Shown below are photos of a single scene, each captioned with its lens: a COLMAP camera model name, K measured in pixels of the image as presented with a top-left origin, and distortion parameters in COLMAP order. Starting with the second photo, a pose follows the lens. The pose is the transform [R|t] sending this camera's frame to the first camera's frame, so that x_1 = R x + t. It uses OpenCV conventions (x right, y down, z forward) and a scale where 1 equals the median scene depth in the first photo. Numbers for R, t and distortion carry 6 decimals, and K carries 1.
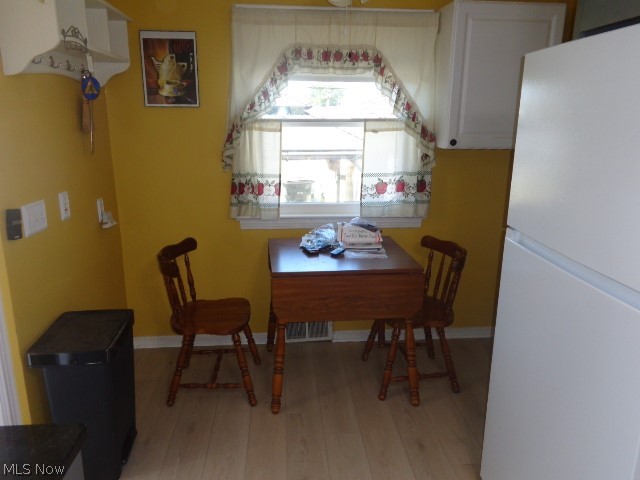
lens RADIAL K [[481.5, 0, 321.6], [0, 481.5, 237.3], [0, 0, 1]] dist [0.001363, 0.010533]
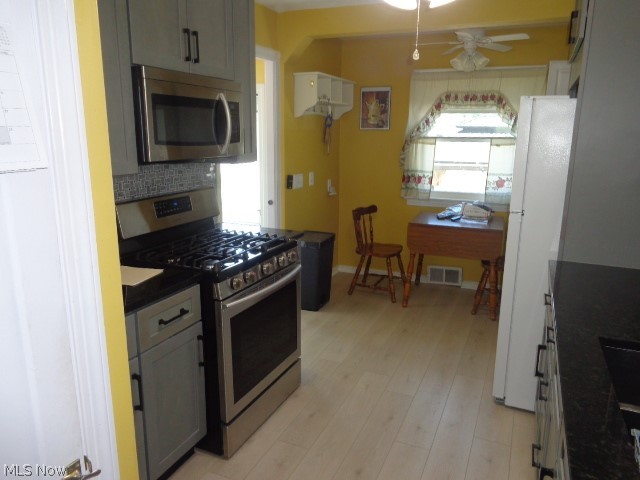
lens RADIAL K [[481.5, 0, 318.8], [0, 481.5, 236.3], [0, 0, 1]] dist [0.001363, 0.010533]
pose [[0.875919, 0.104480, -0.471009, 0.379716], [-0.122116, 0.992492, -0.006939, 0.149091], [0.466747, 0.063596, 0.882101, -0.606153]]
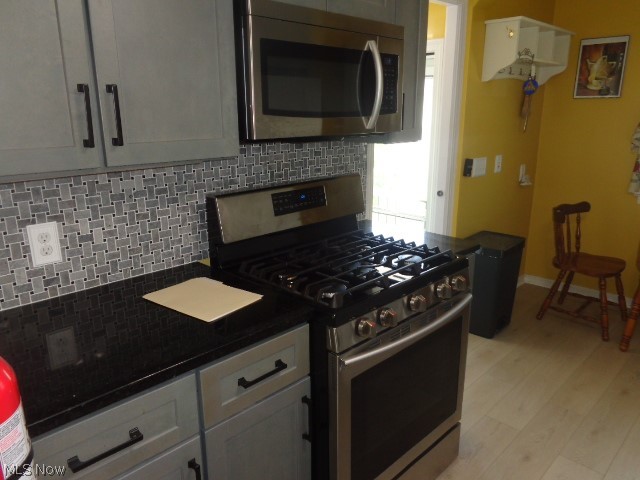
lens RADIAL K [[481.5, 0, 321.5], [0, 481.5, 236.0], [0, 0, 1]] dist [0.001363, 0.010533]
pose [[0.648030, 0.189486, -0.737667, 0.229887], [-0.182540, 0.978968, 0.091111, 0.100559], [0.739416, 0.075612, 0.668989, -0.353286]]
